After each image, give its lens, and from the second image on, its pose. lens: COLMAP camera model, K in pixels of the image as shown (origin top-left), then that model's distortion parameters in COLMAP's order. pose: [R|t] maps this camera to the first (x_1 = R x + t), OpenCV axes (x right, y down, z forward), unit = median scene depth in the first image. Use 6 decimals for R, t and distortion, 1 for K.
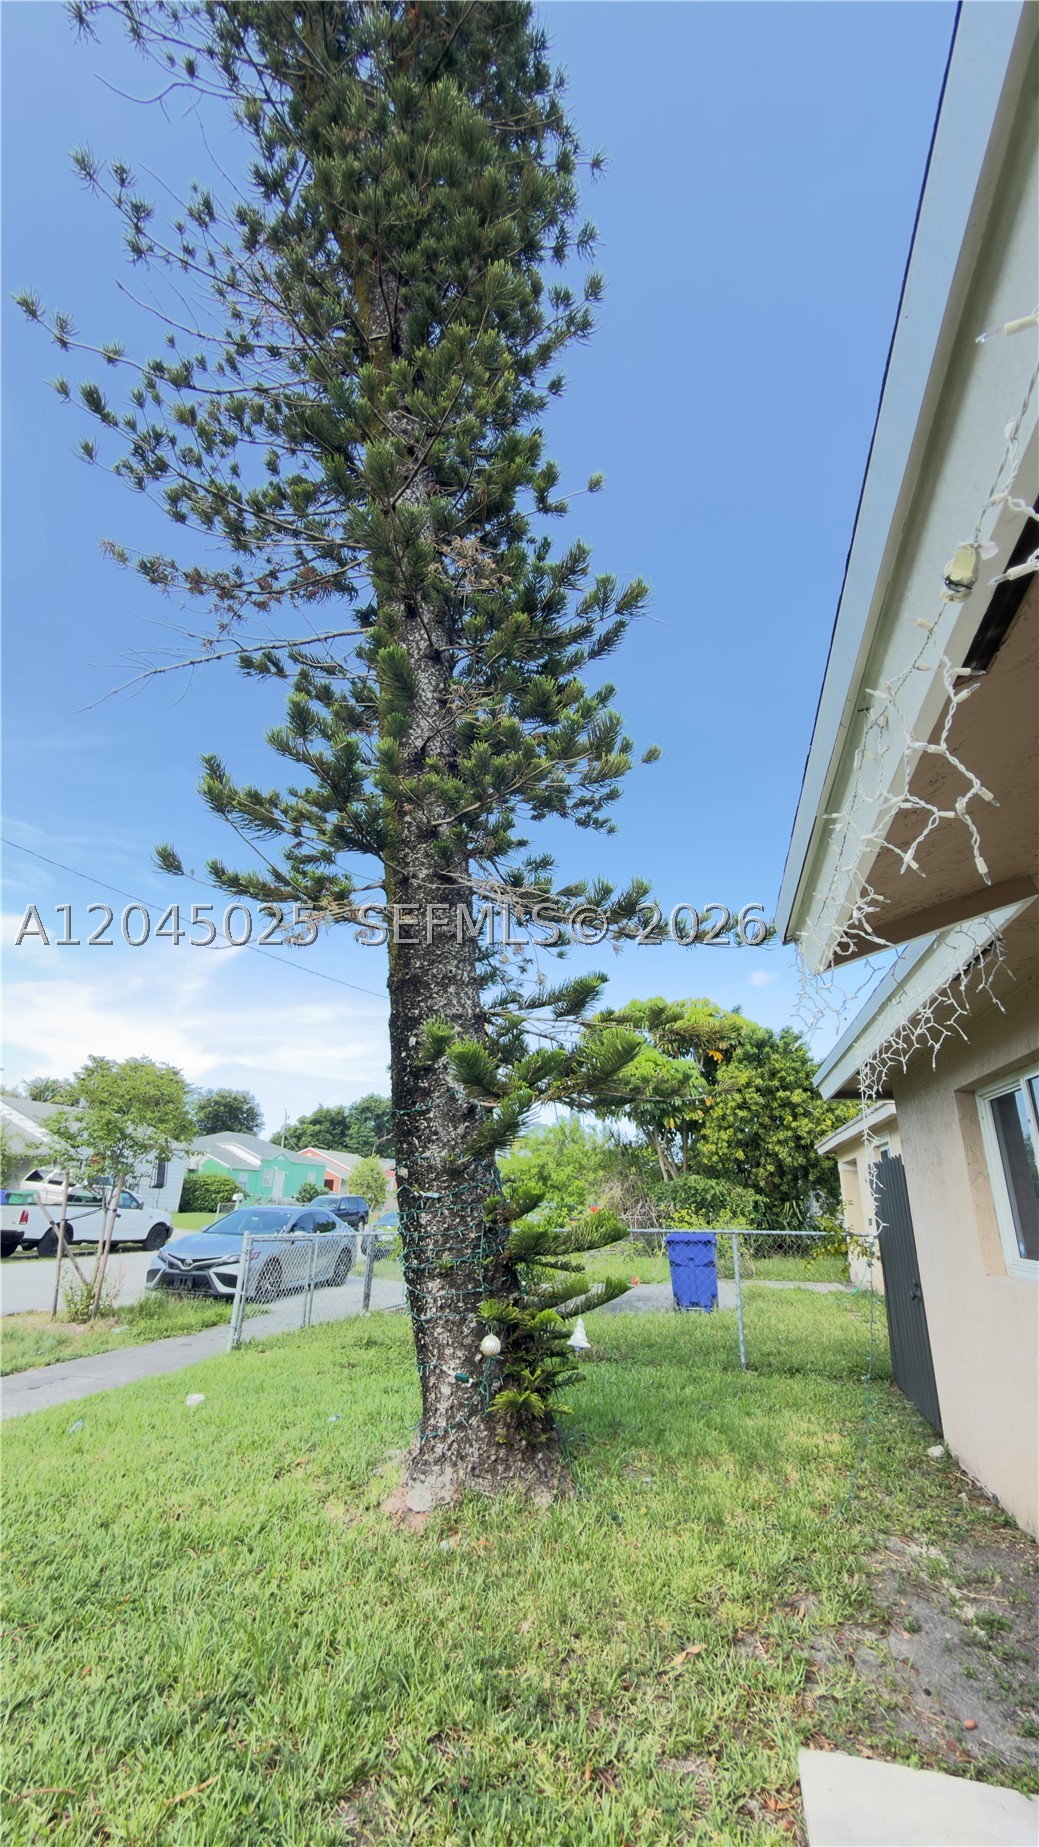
lens RADIAL K [[739.2, 0, 519.5], [0, 739.2, 923.5], [0, 0, 1]] dist [0.000892, -0.000107]
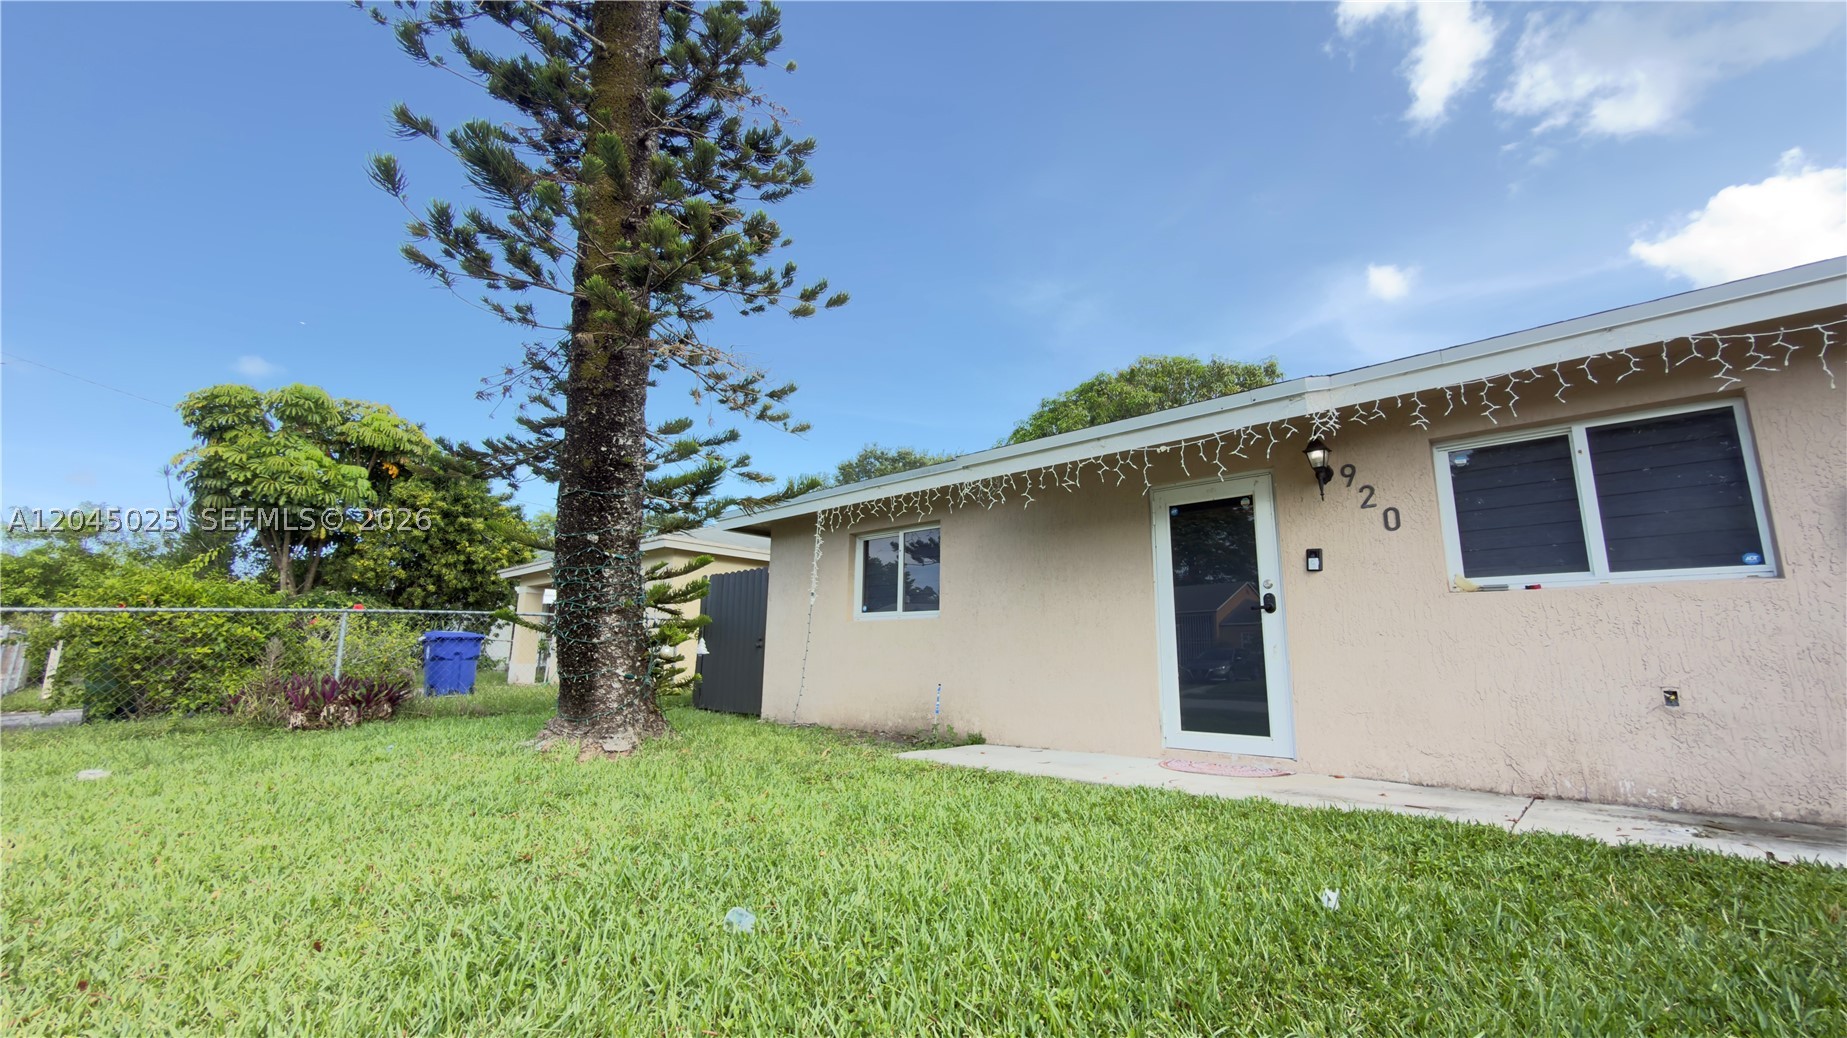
lens RADIAL K [[739.2, 0, 923.5], [0, 739.2, 519.0], [0, 0, 1]] dist [0.000892, -0.000107]
pose [[0.476370, 0.148067, 0.866688, -0.226592], [-0.310255, 0.950619, 0.008124, 0.026230], [-0.822687, -0.272764, 0.498785, -0.024045]]
